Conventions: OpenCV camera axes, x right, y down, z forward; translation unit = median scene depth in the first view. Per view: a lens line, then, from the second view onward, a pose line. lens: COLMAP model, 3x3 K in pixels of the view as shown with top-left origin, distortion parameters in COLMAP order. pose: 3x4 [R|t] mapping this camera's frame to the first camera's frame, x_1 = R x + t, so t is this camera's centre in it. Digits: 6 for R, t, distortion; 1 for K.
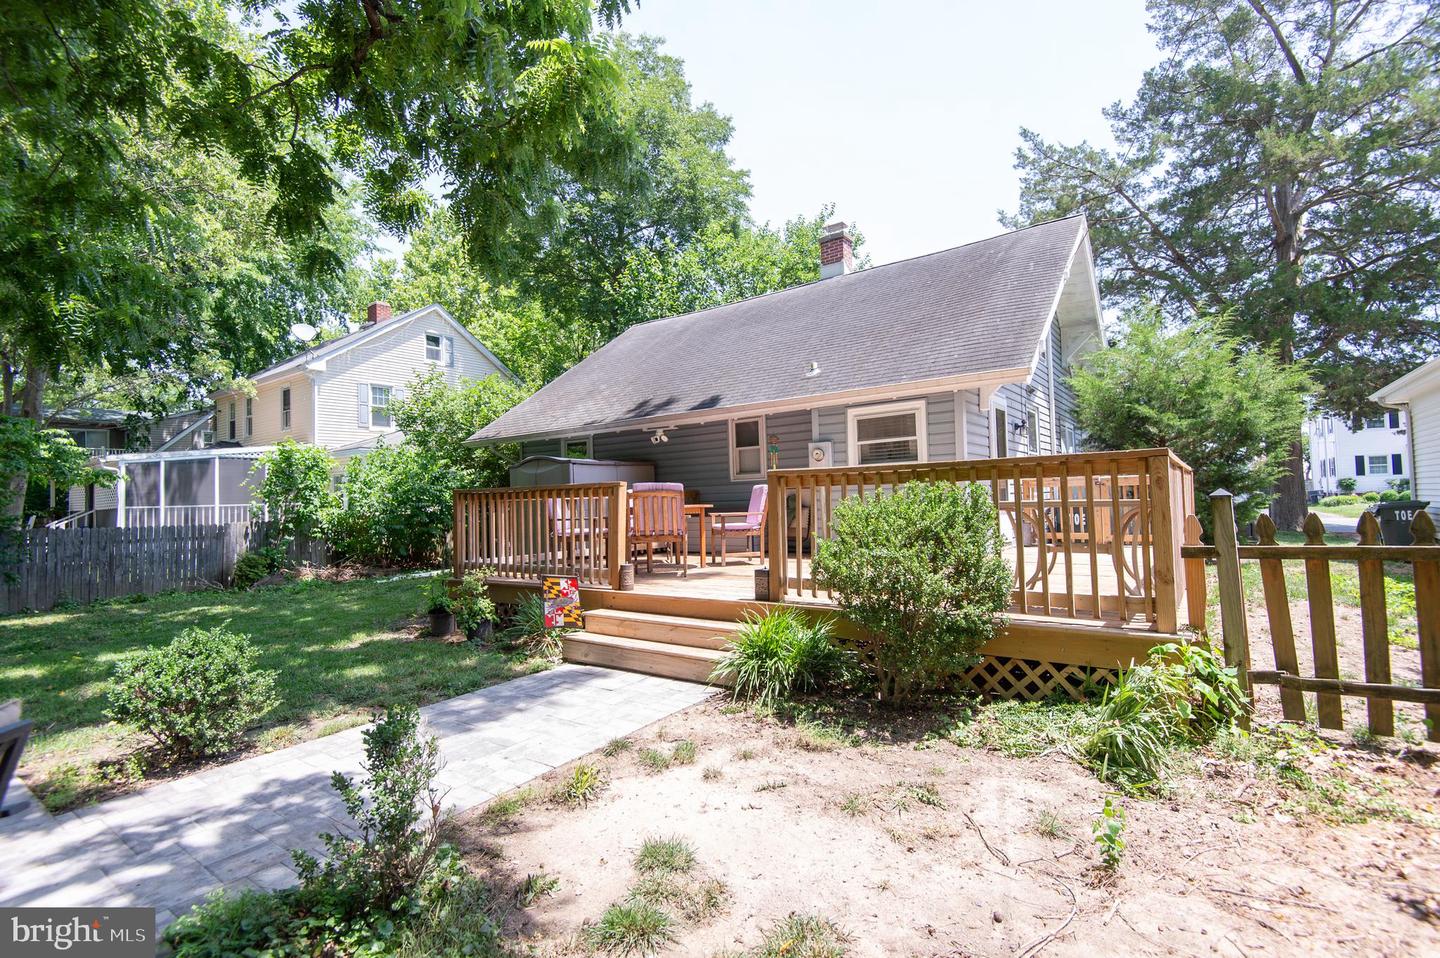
lens RADIAL K [[663.1, 0, 725.0], [0, 663.1, 498.0], [0, 0, 1]] dist [0.035652, -0.024119]
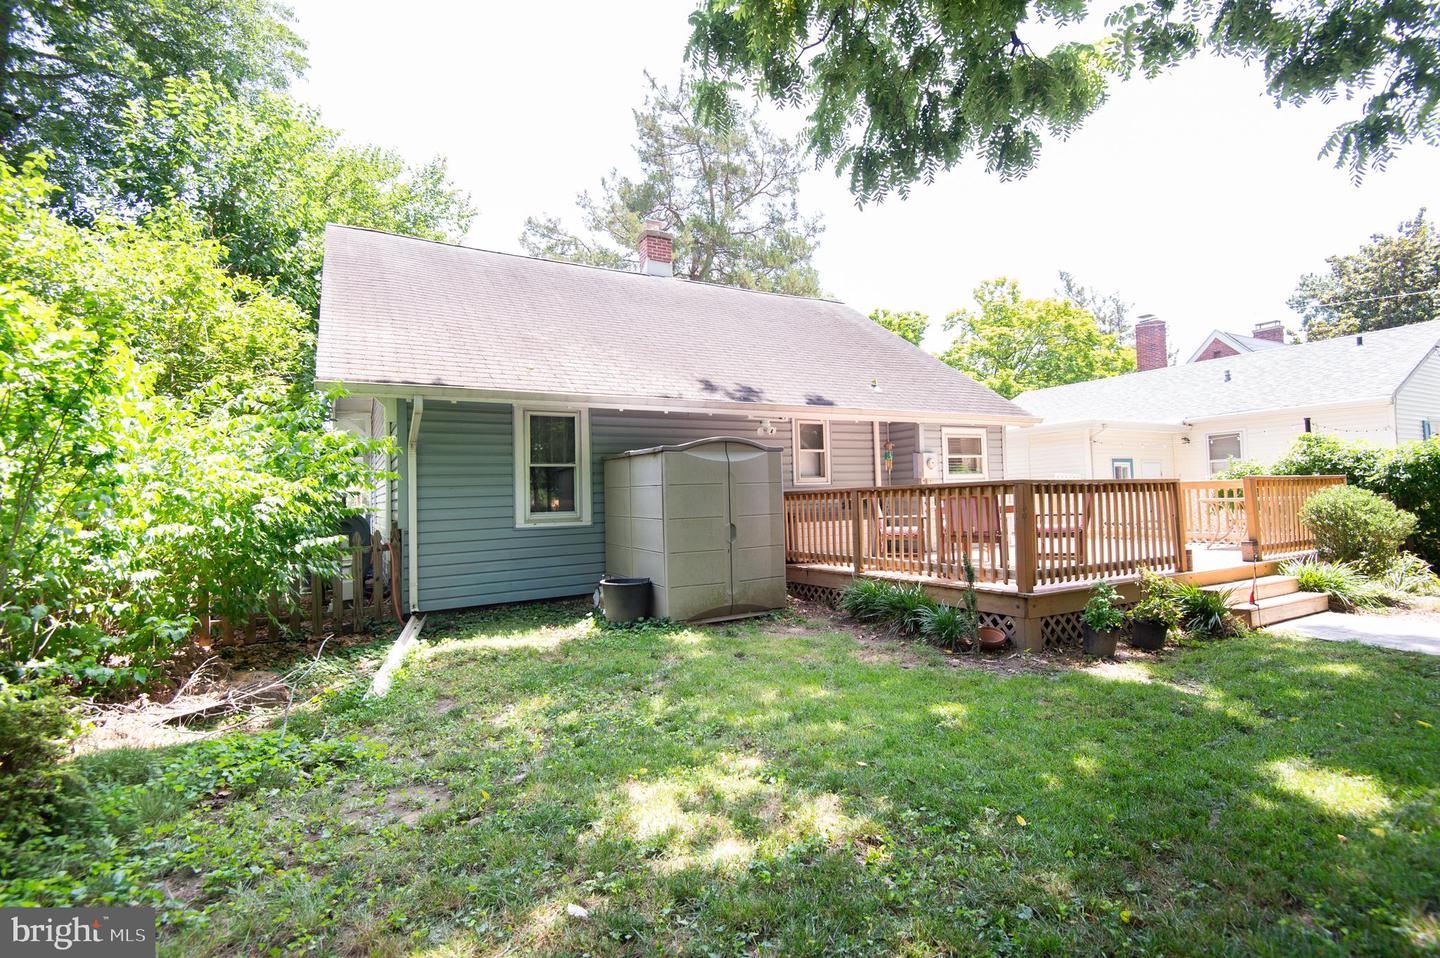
lens RADIAL K [[663.1, 0, 725.0], [0, 663.1, 498.0], [0, 0, 1]] dist [0.035652, -0.024119]
pose [[0.425281, 0.021062, 0.904816, -1.065264], [0.010401, 0.999549, -0.028156, 0.022925], [-0.905002, 0.021386, 0.424870, 0.841672]]
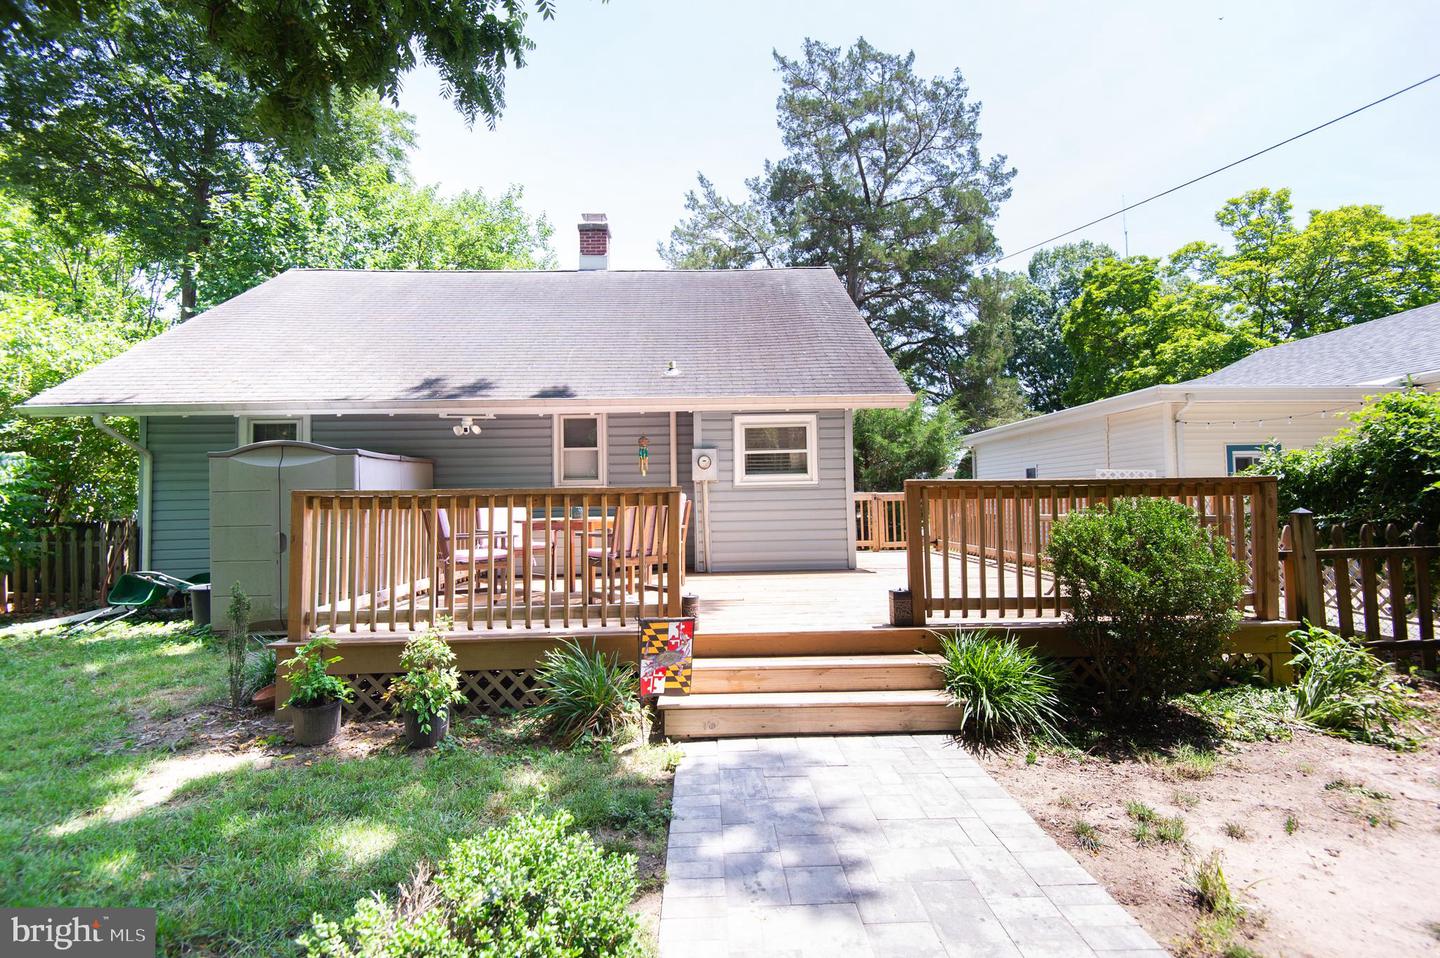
lens RADIAL K [[663.1, 0, 725.0], [0, 663.1, 498.0], [0, 0, 1]] dist [0.035652, -0.024119]
pose [[0.791966, 0.021086, 0.610201, -0.400067], [-0.009821, 0.999714, -0.021800, 0.003550], [-0.610487, 0.011272, 0.791946, 0.263208]]
